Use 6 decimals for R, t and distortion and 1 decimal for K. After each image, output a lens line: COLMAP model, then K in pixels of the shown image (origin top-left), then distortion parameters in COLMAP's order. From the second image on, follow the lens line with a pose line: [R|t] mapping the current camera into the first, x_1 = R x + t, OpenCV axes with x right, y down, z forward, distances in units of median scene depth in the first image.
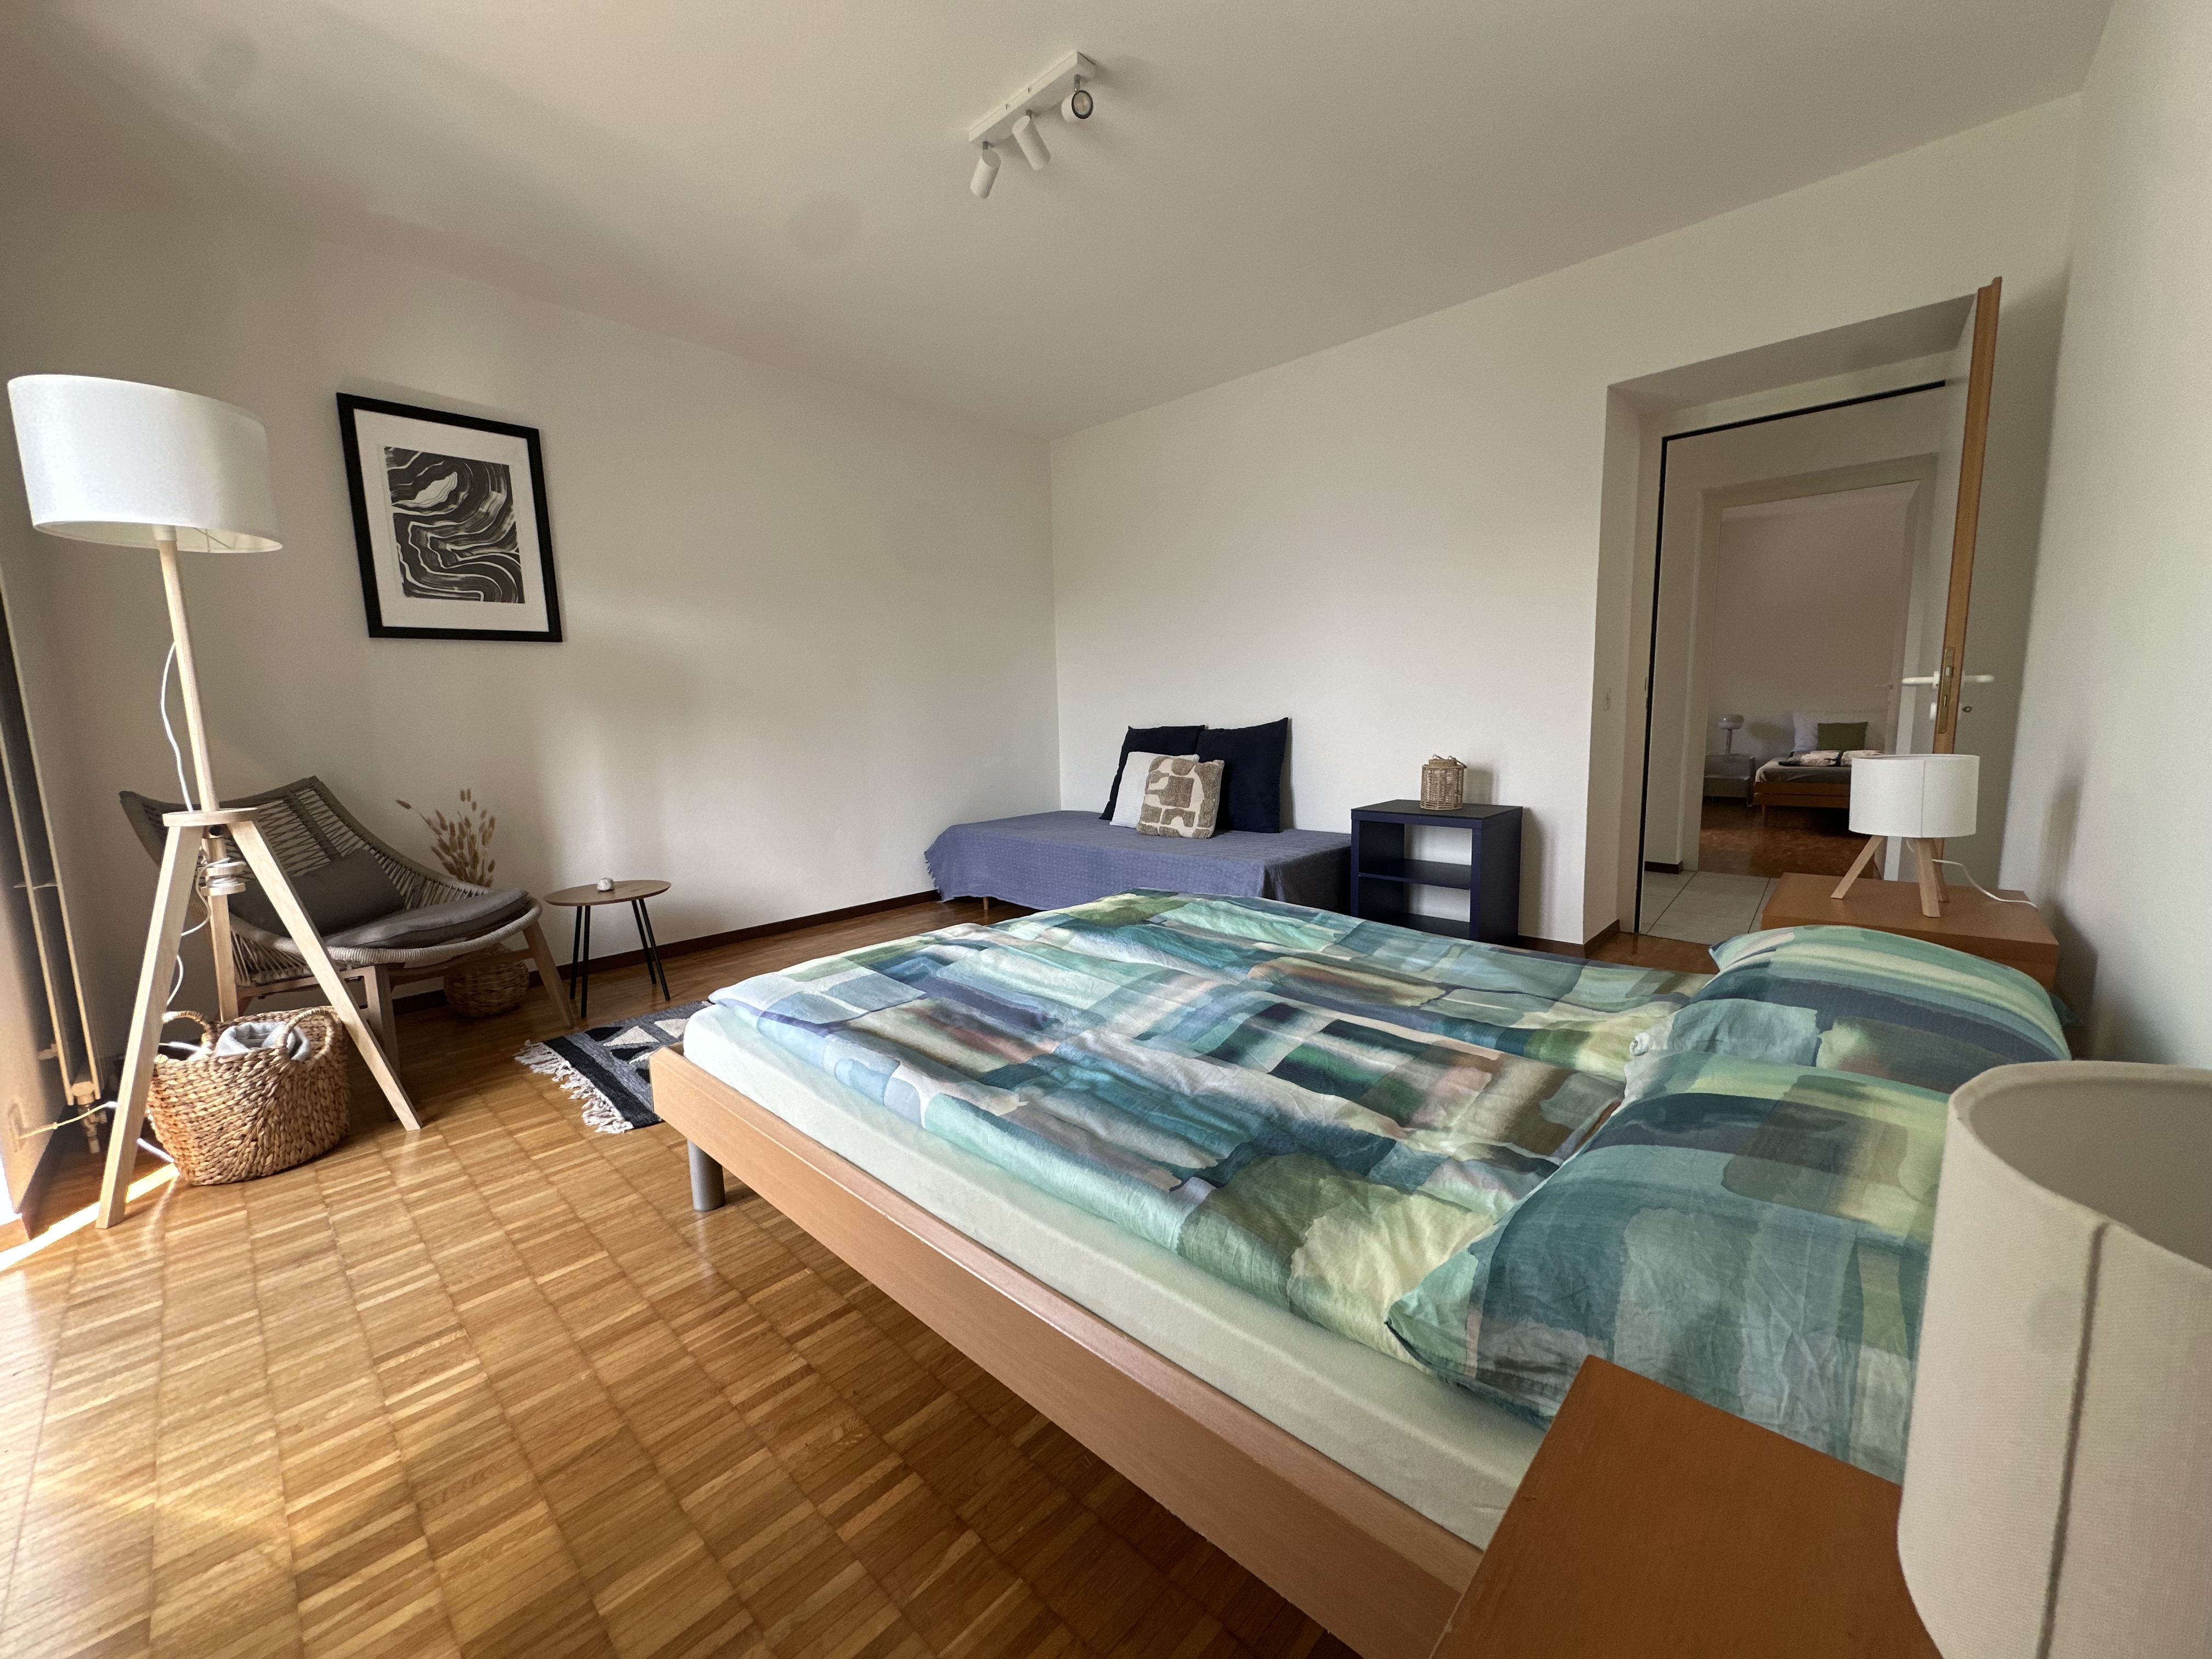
lens RADIAL K [[877.3, 0, 1095.8], [0, 877.3, 823.1], [0, 0, 1]] dist [0.000222, 0.000097]
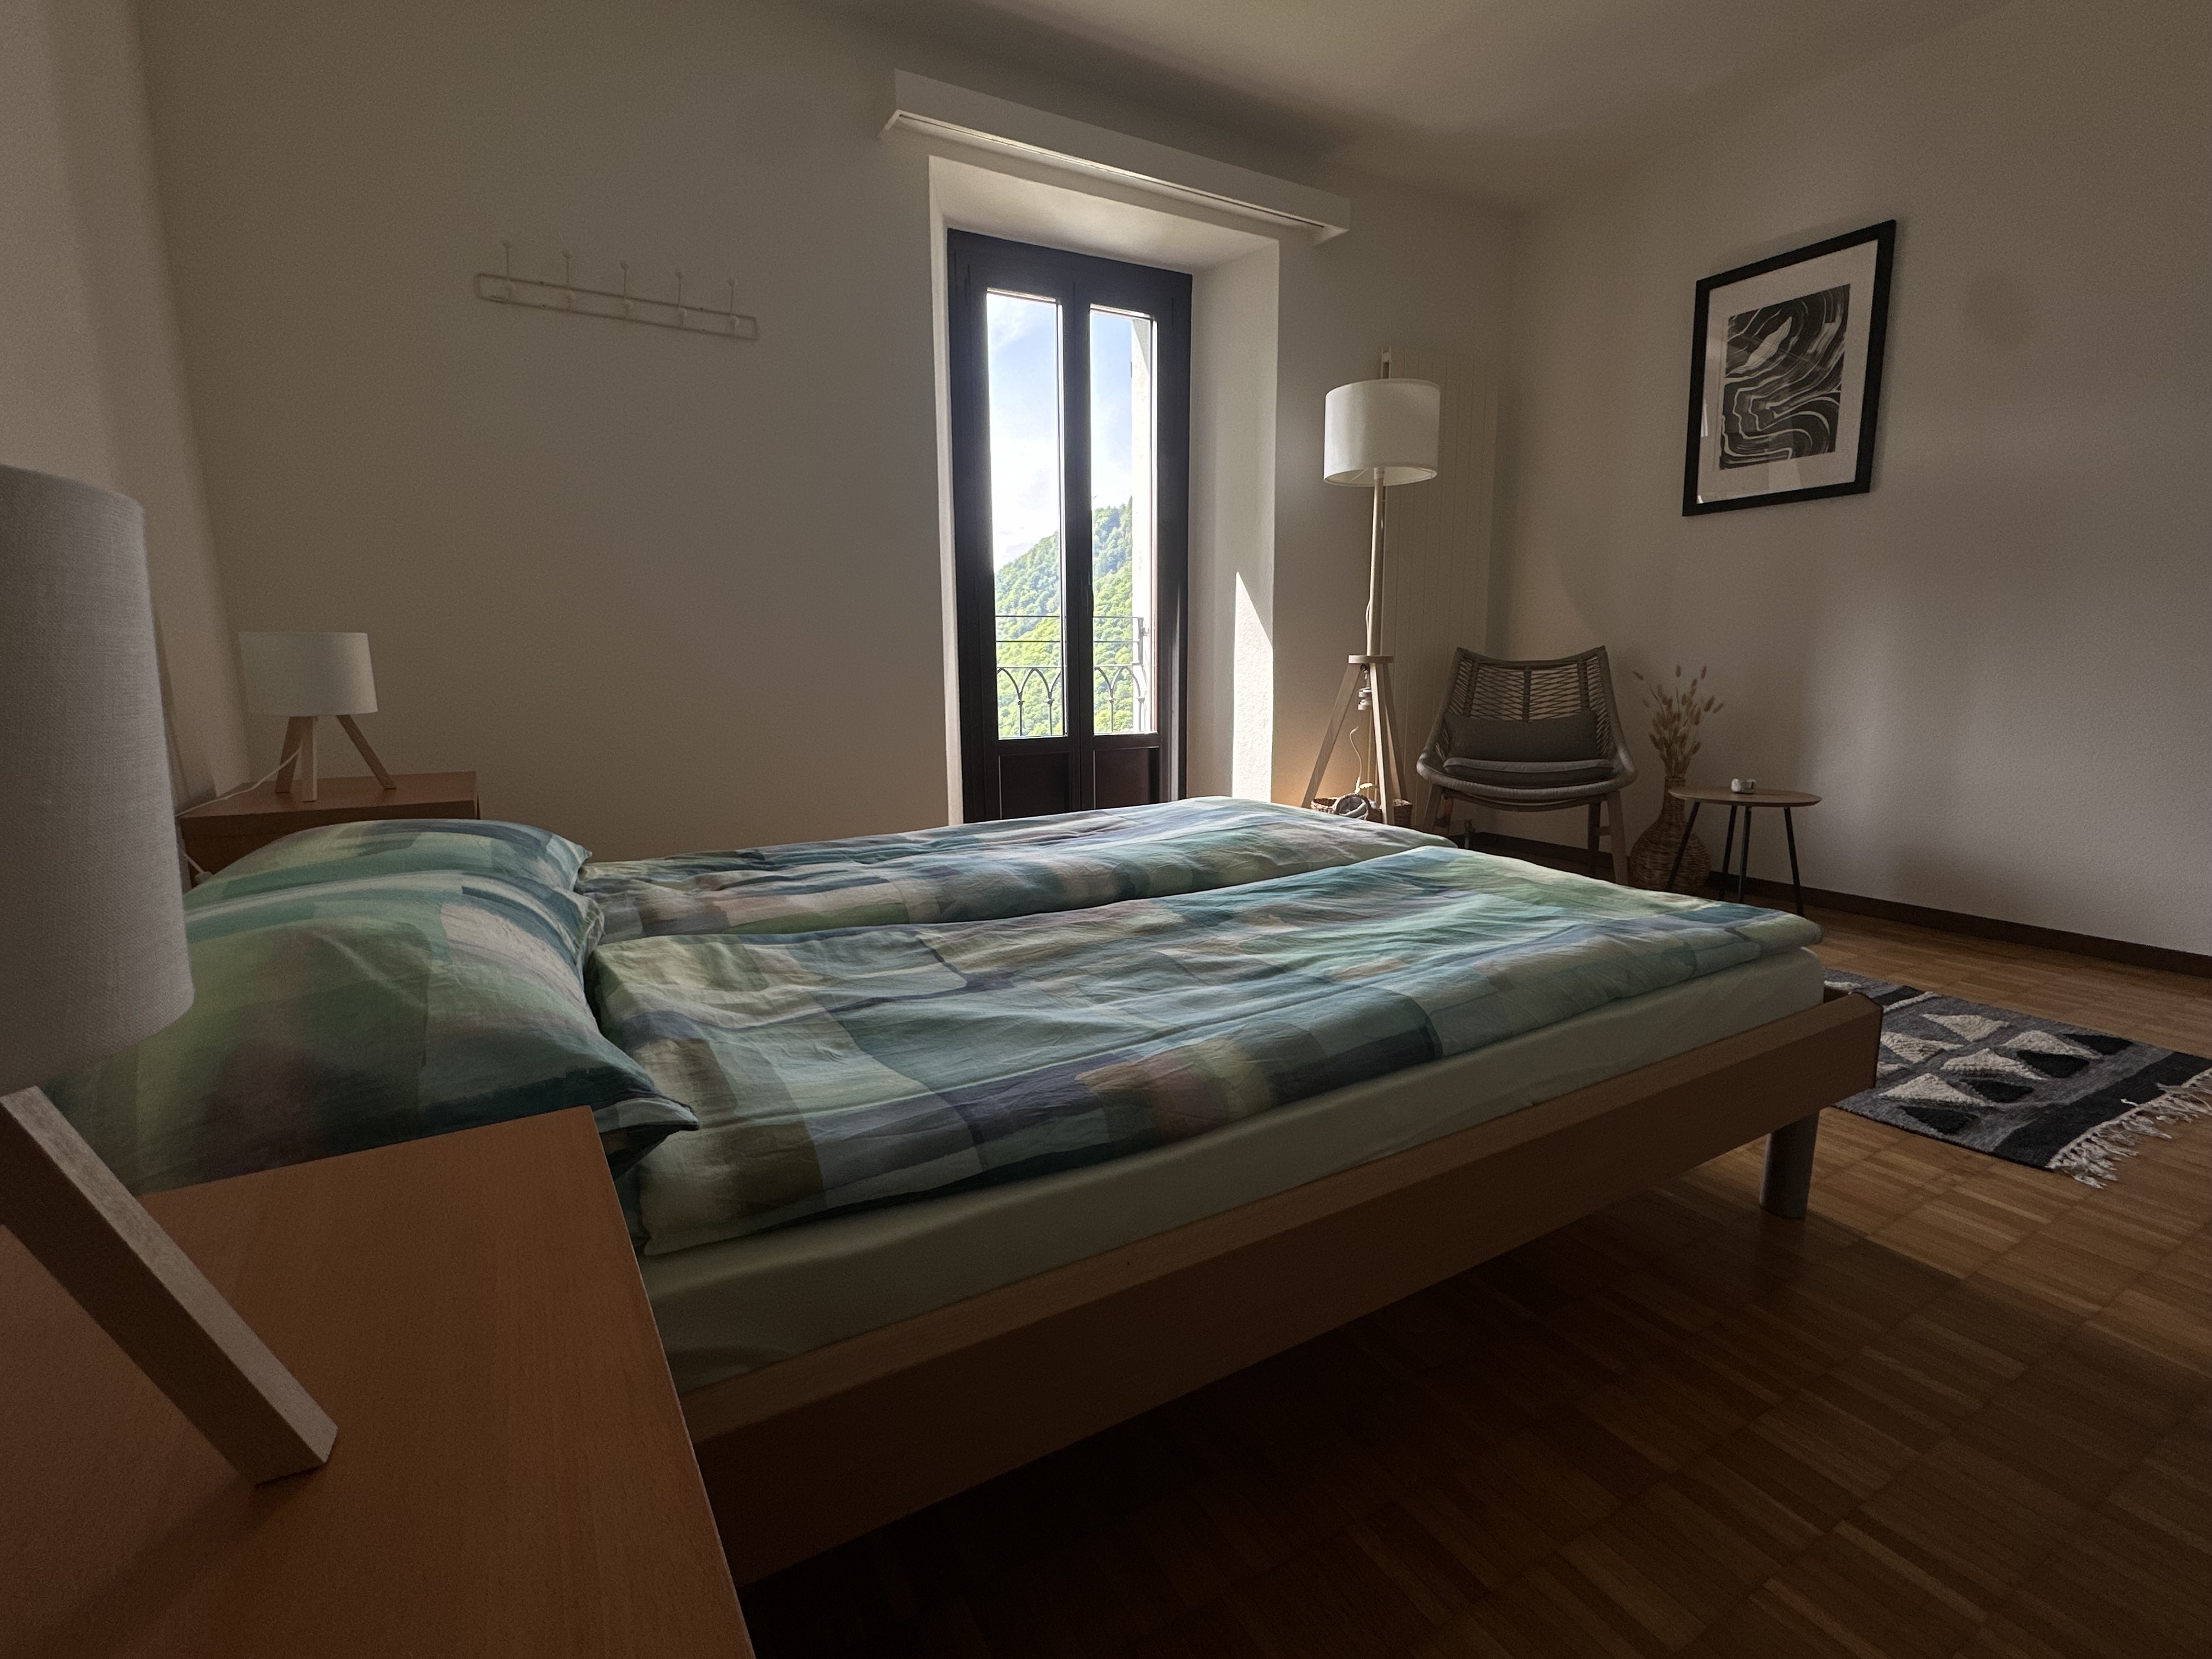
lens RADIAL K [[1027.8, 0, 1101.8], [0, 1027.8, 834.4], [0, 0, 1]] dist [0.003150, 0.000039]
pose [[-0.278905, 0.195181, -0.940275, 0.585039], [-0.110185, 0.966157, 0.233237, -0.050536], [0.953977, 0.168655, -0.247960, 0.672283]]
